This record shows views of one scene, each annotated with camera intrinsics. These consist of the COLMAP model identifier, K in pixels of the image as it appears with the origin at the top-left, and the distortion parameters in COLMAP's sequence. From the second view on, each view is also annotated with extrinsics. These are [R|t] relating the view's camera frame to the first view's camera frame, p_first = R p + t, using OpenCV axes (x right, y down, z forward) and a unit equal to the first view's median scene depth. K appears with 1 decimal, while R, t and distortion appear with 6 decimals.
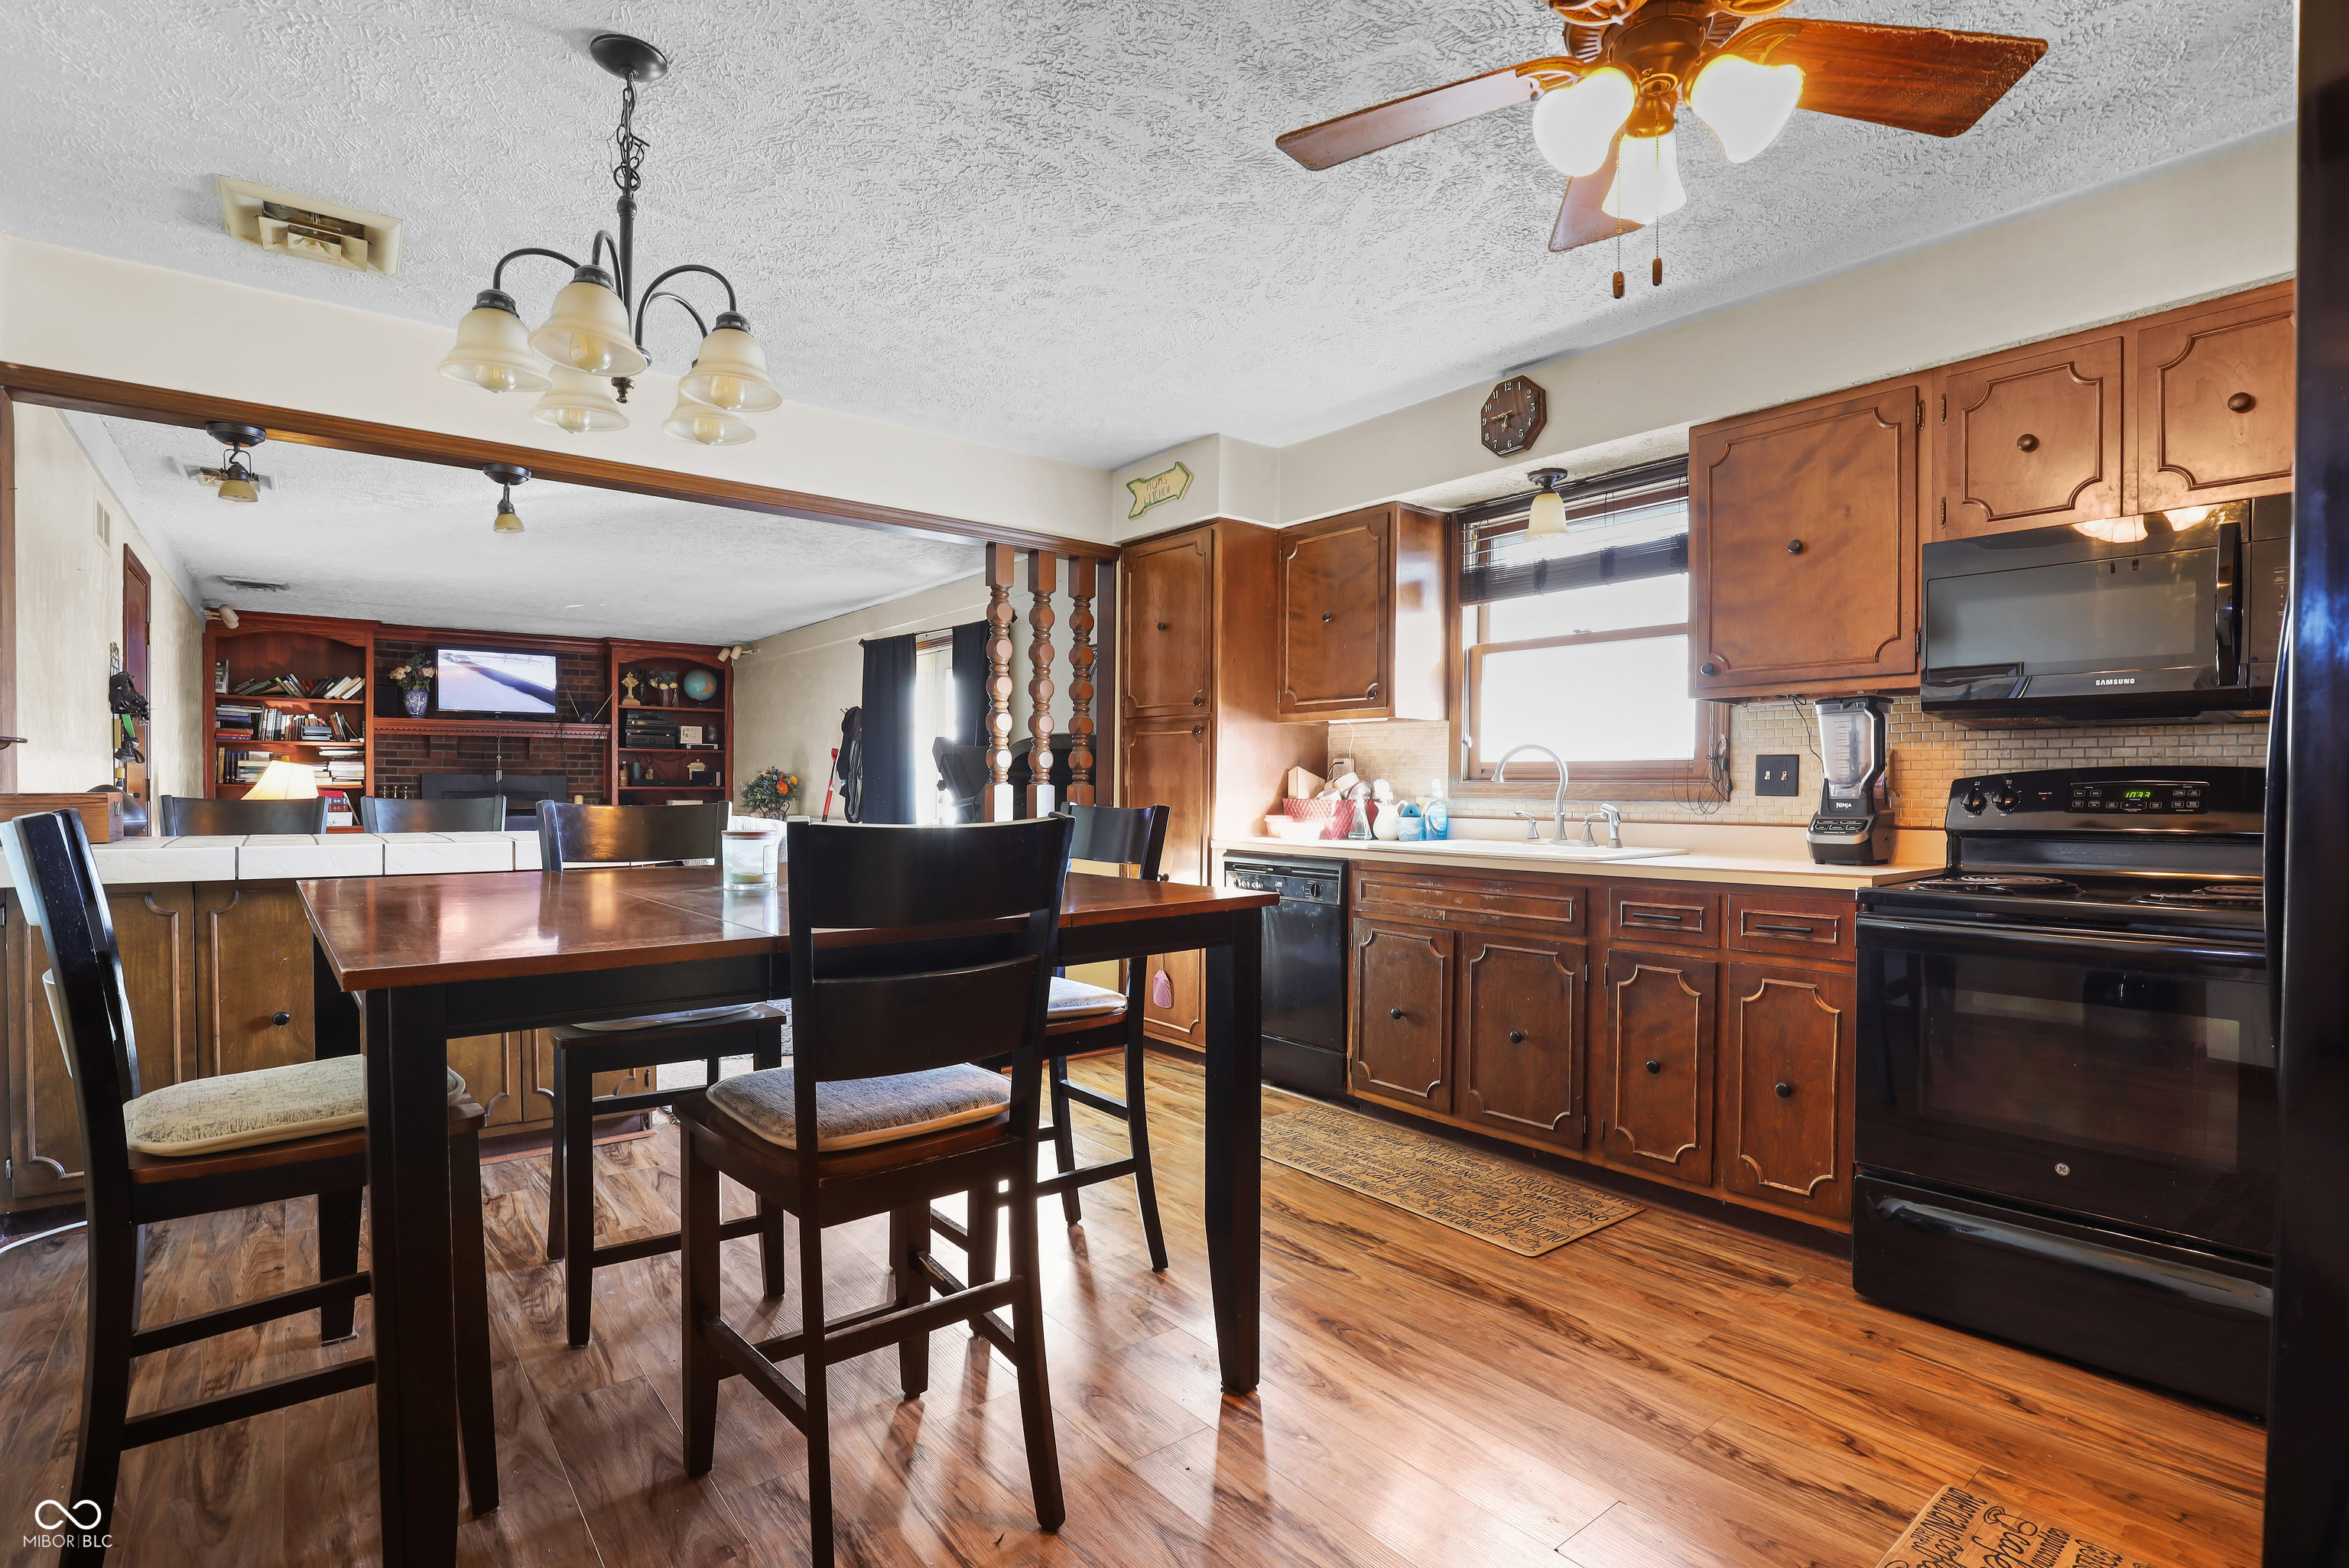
lens RADIAL K [[1116.5, 0, 1161.4], [0, 1116.5, 797.8], [0, 0, 1]] dist [-0.024309, 0.006067]
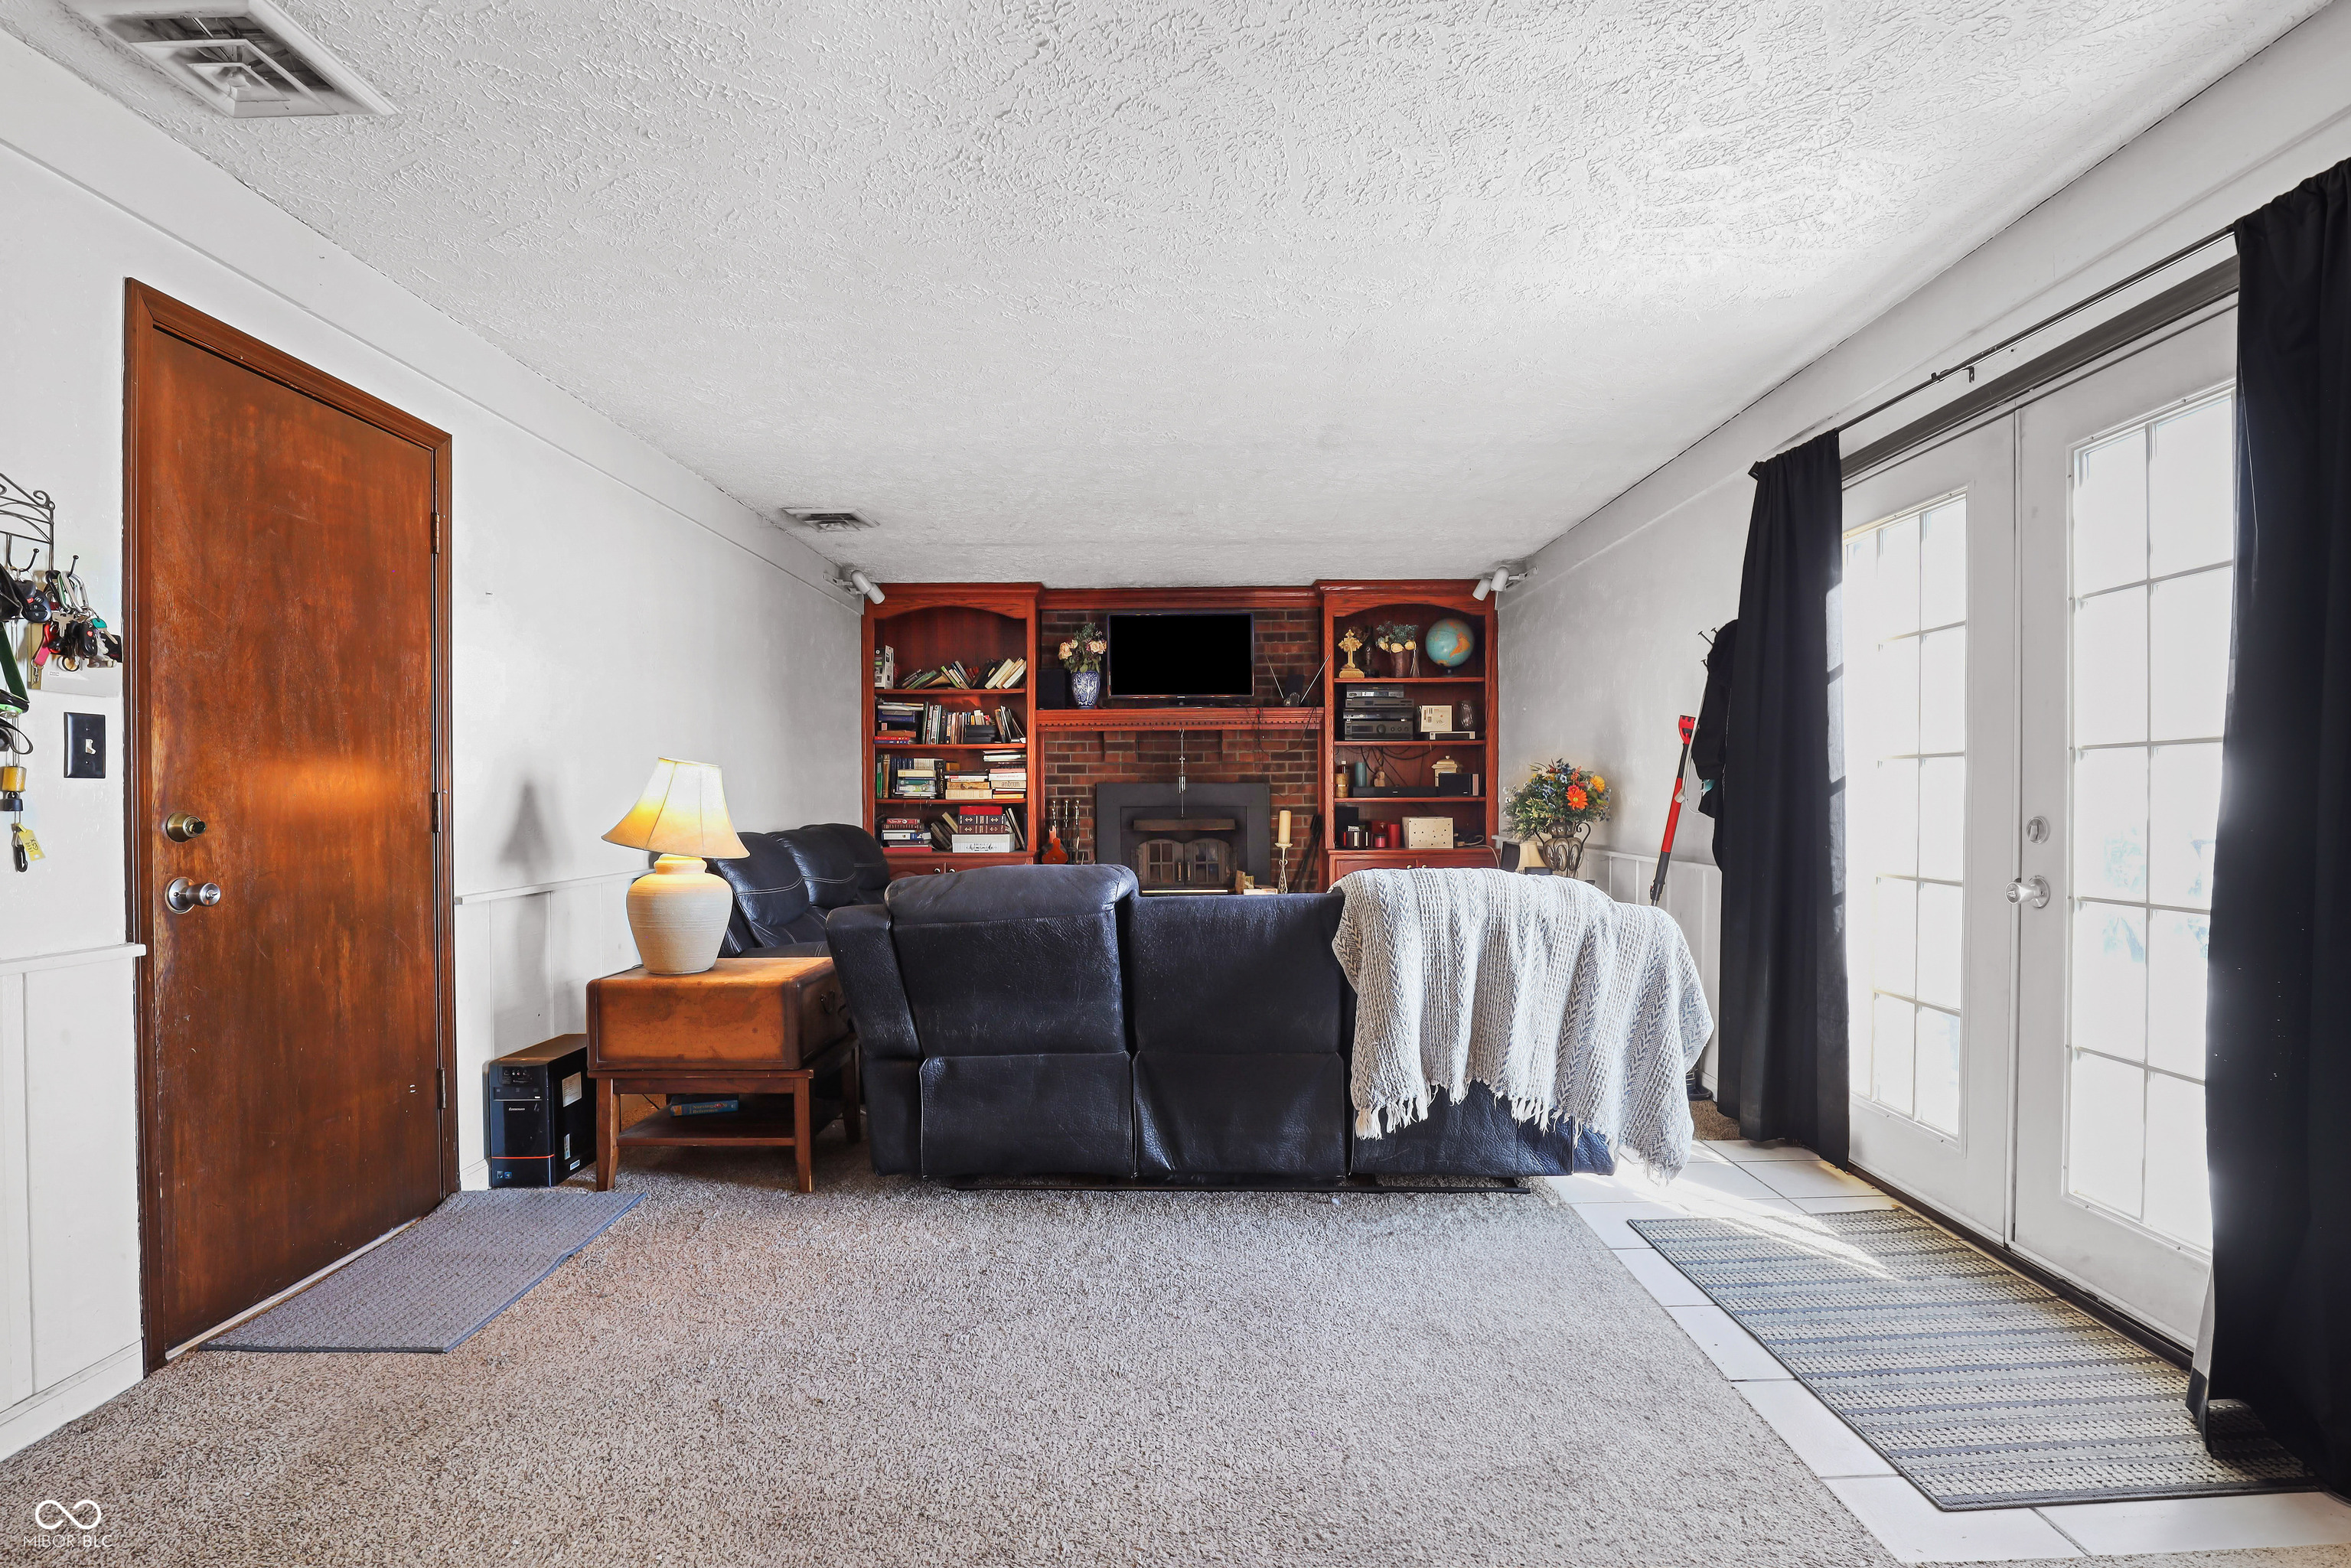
lens RADIAL K [[1117.5, 0, 1175.5], [0, 1117.5, 799.5], [0, 0, 1]] dist [-0.024309, 0.006067]
pose [[0.782560, -0.006745, -0.622538, -0.150701], [0.002306, 0.999966, -0.007935, -0.004259], [0.622570, 0.004774, 0.782549, 0.438778]]
